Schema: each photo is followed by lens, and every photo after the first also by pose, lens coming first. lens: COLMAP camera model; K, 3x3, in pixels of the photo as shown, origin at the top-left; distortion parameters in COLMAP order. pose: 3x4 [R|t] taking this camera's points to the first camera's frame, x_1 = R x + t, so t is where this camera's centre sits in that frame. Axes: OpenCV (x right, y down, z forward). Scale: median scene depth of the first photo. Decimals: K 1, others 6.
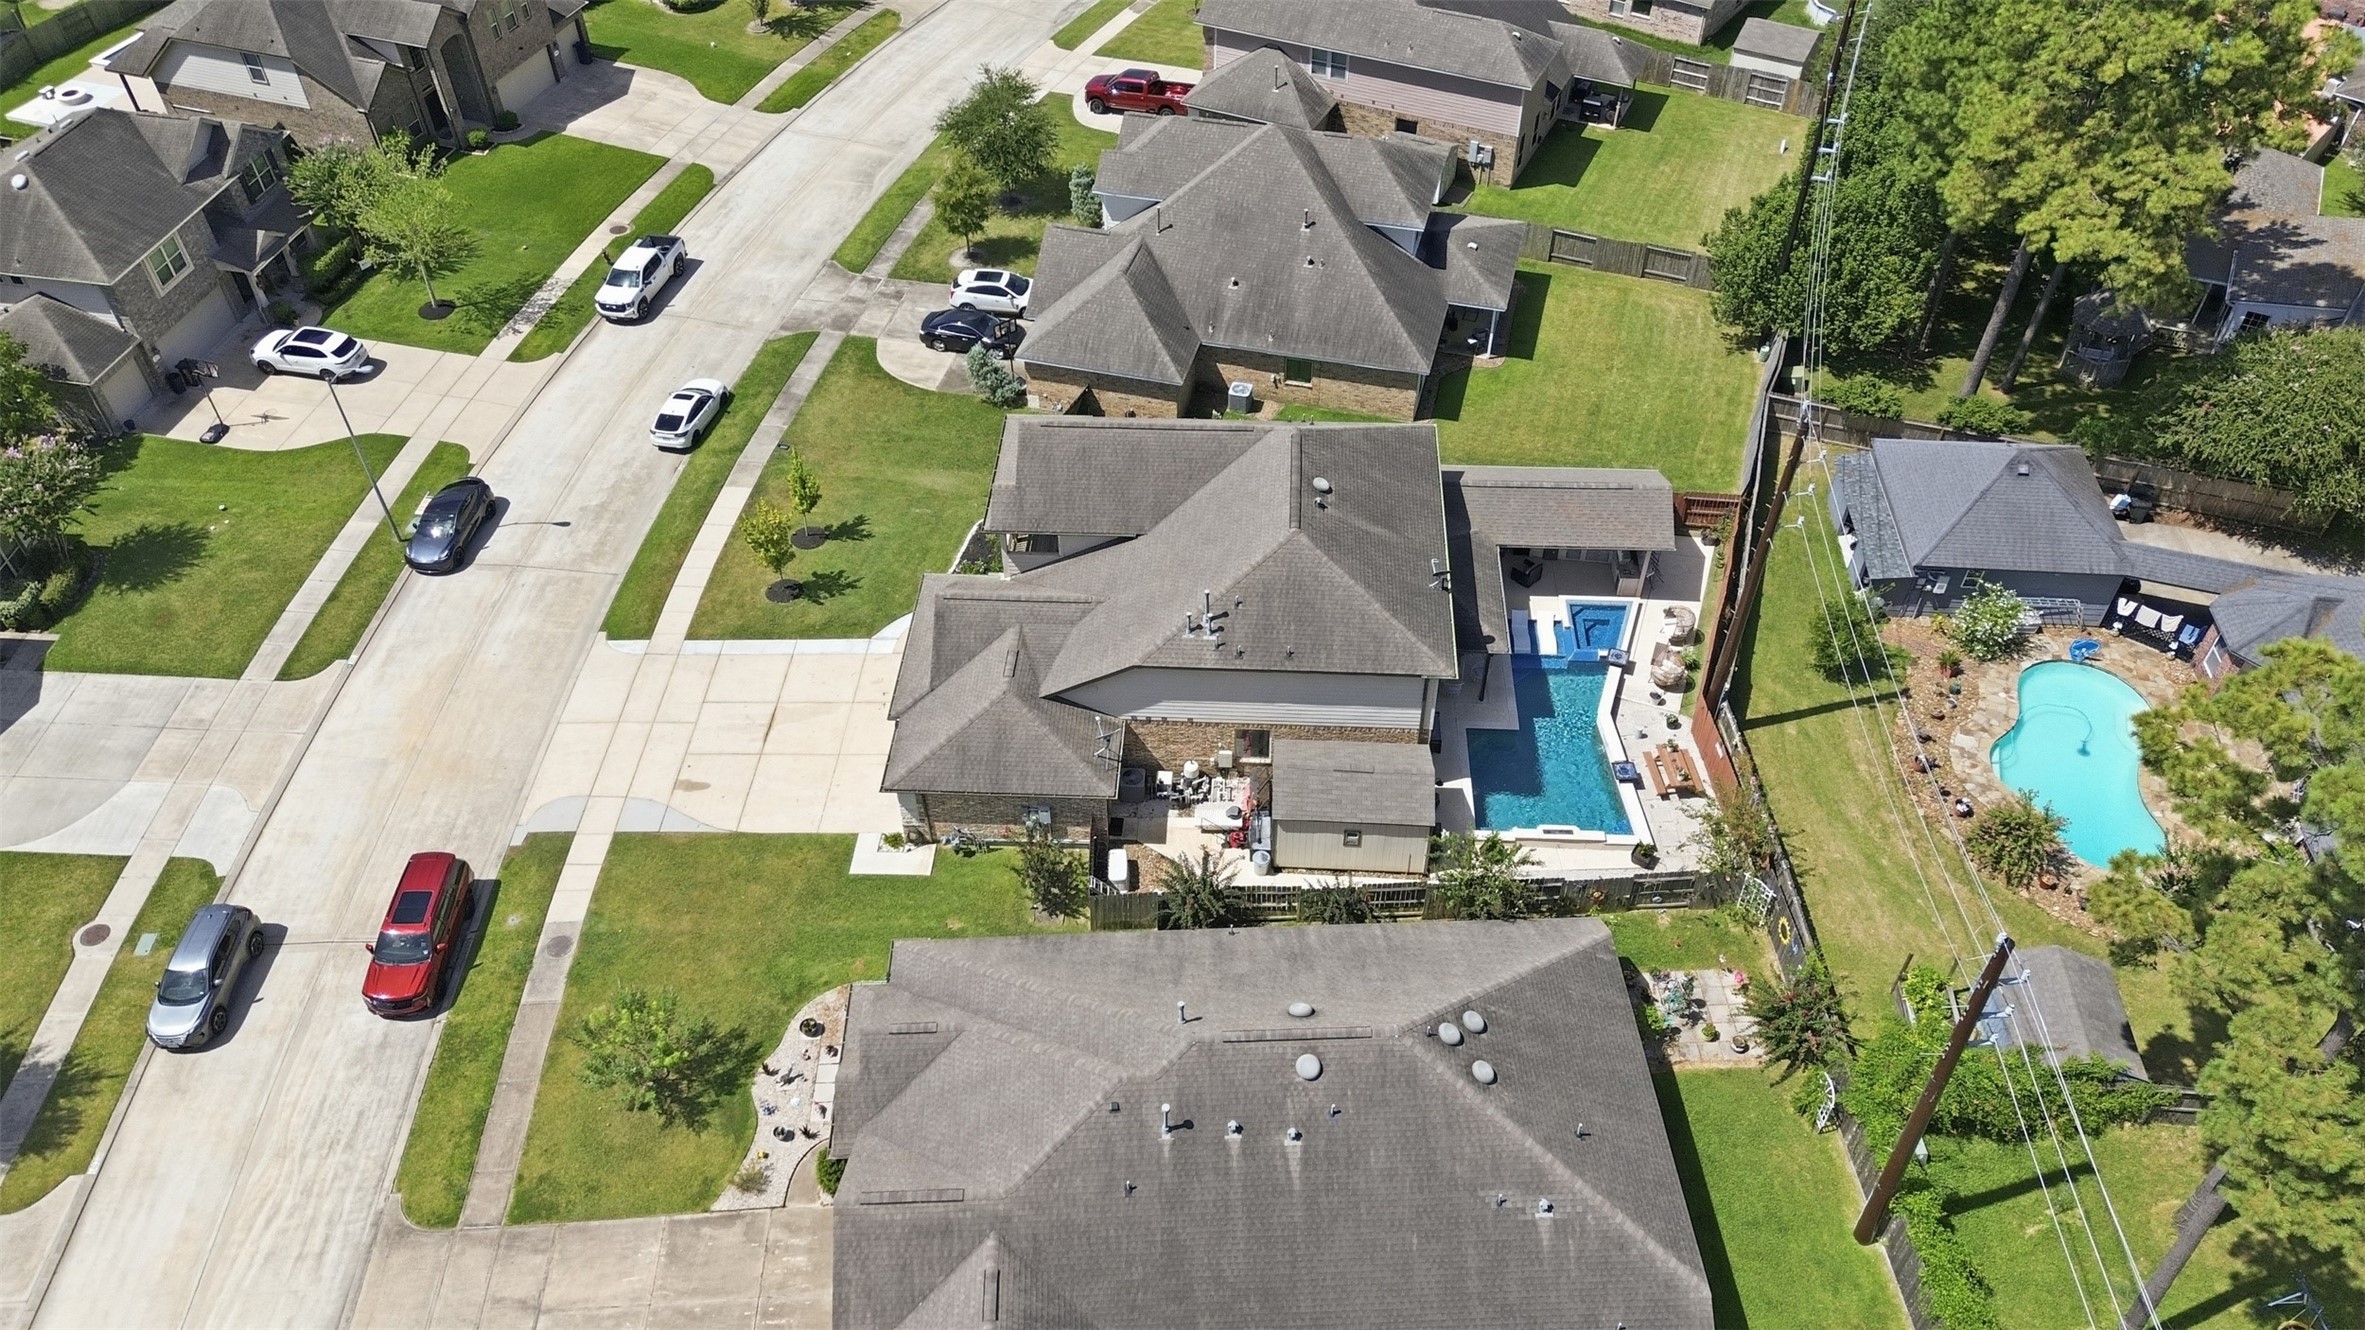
lens RADIAL K [[1683.1, 0, 1185.9], [0, 1683.1, 652.0], [0, 0, 1]] dist [0.068092, -0.065009]
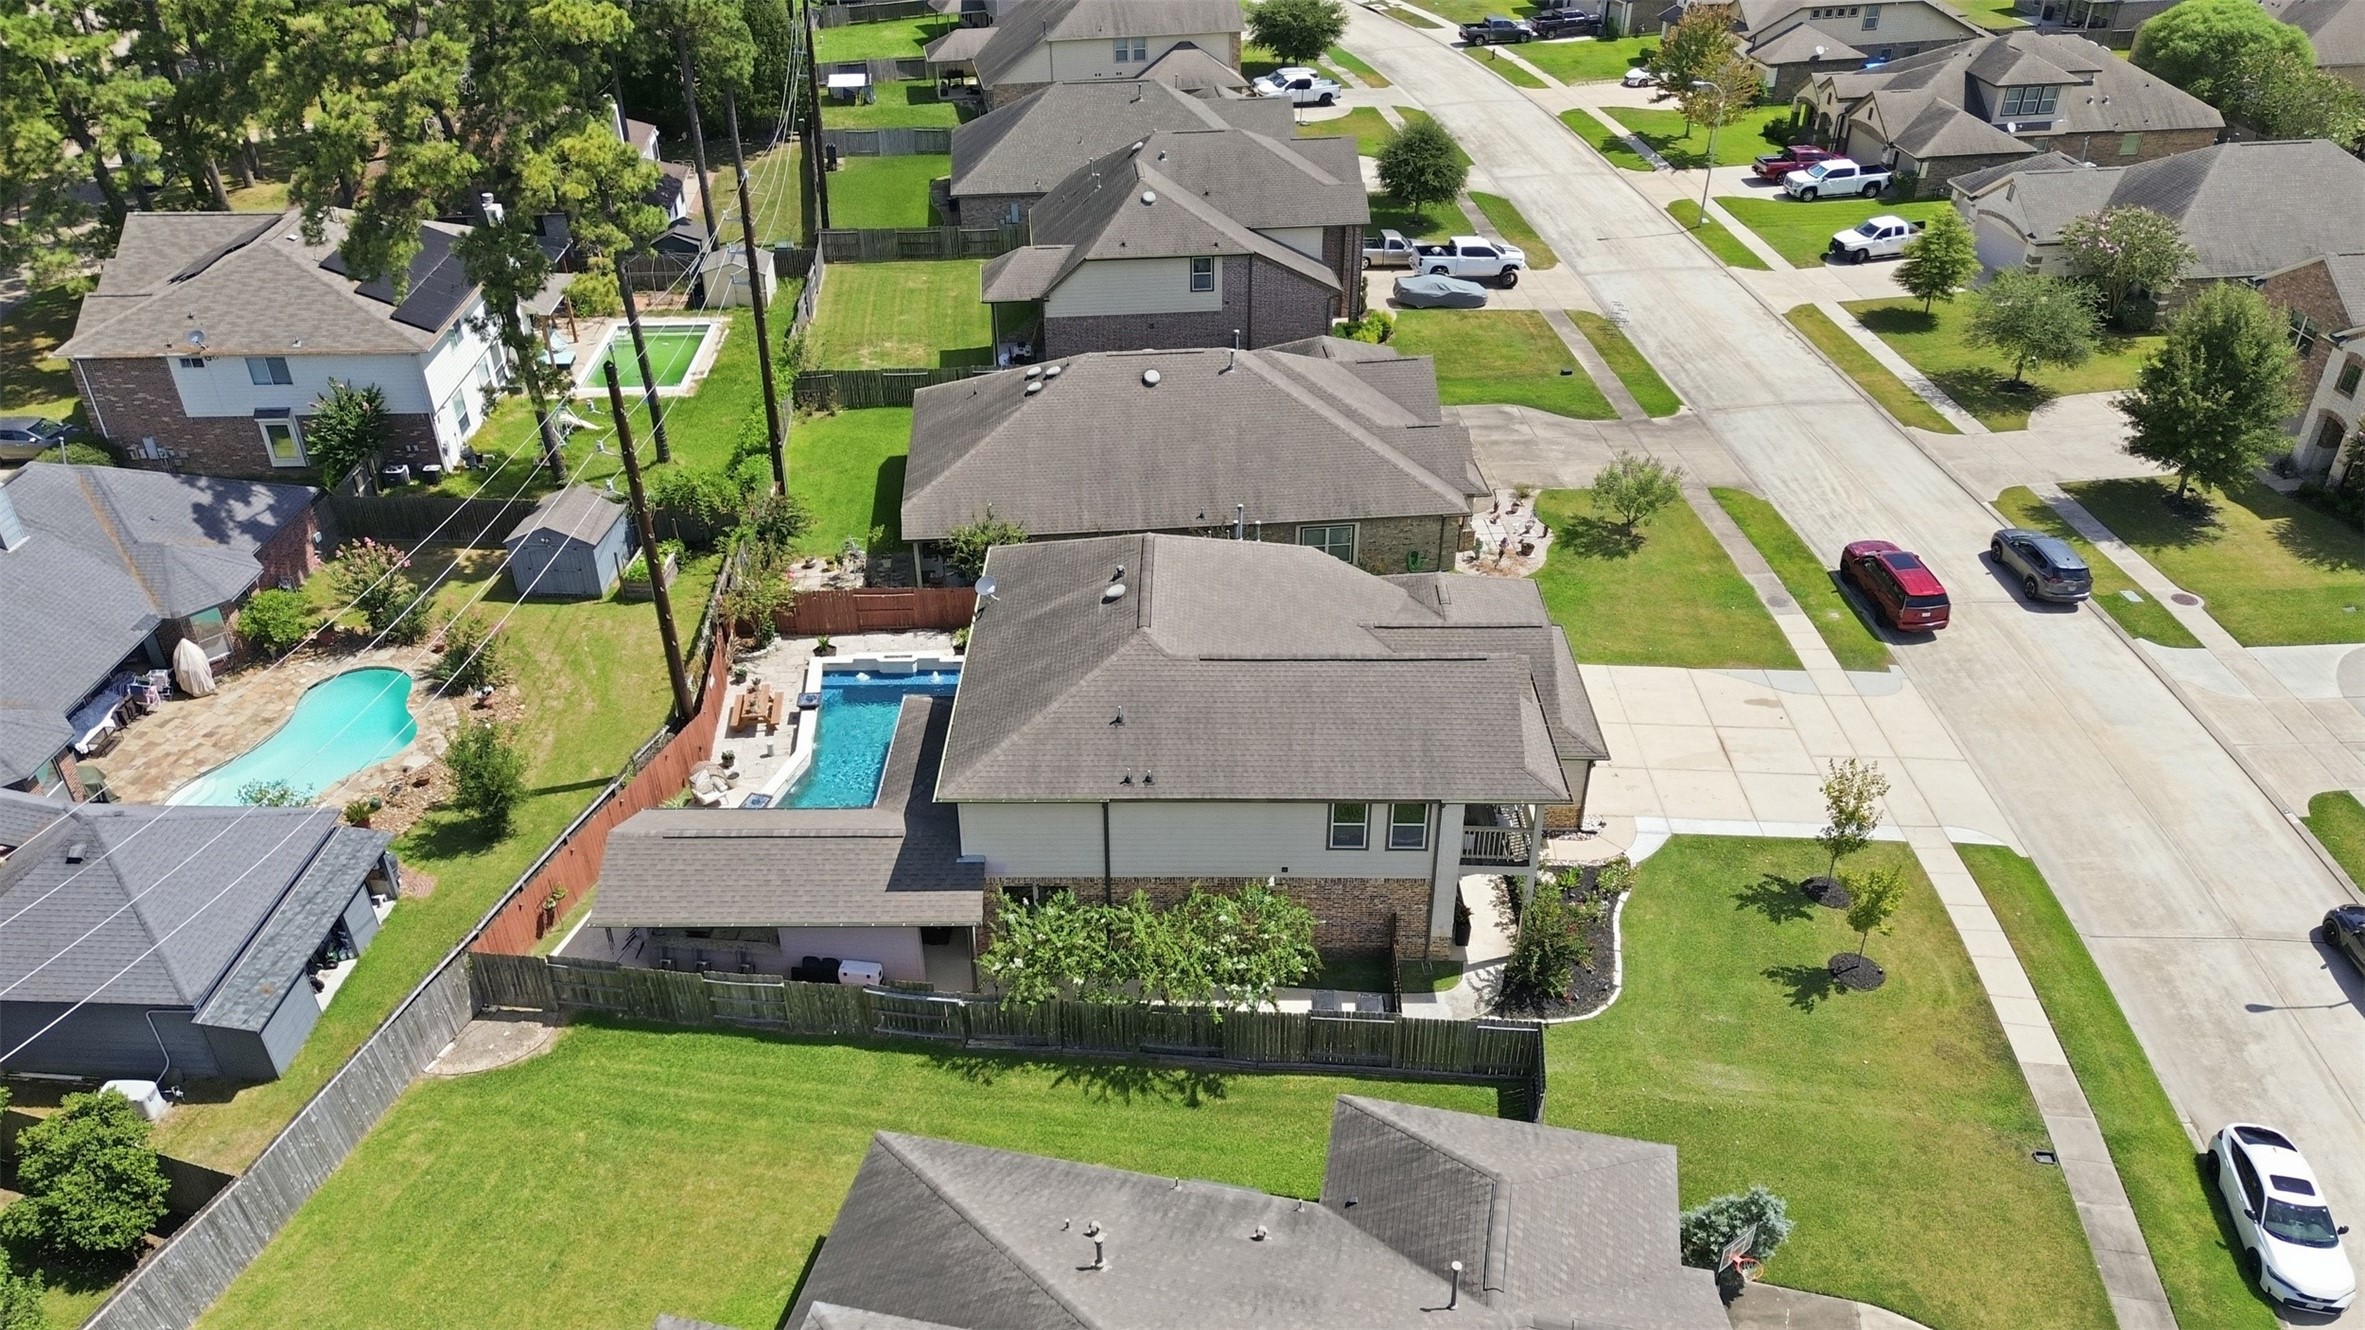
lens RADIAL K [[1683.1, 0, 1185.9], [0, 1683.1, 652.0], [0, 0, 1]] dist [0.068092, -0.065009]
pose [[-0.998729, 0.037452, -0.033733, 0.068884], [-0.024114, 0.232655, 0.972260, -0.822933], [0.044261, 0.971838, -0.231456, 1.119241]]
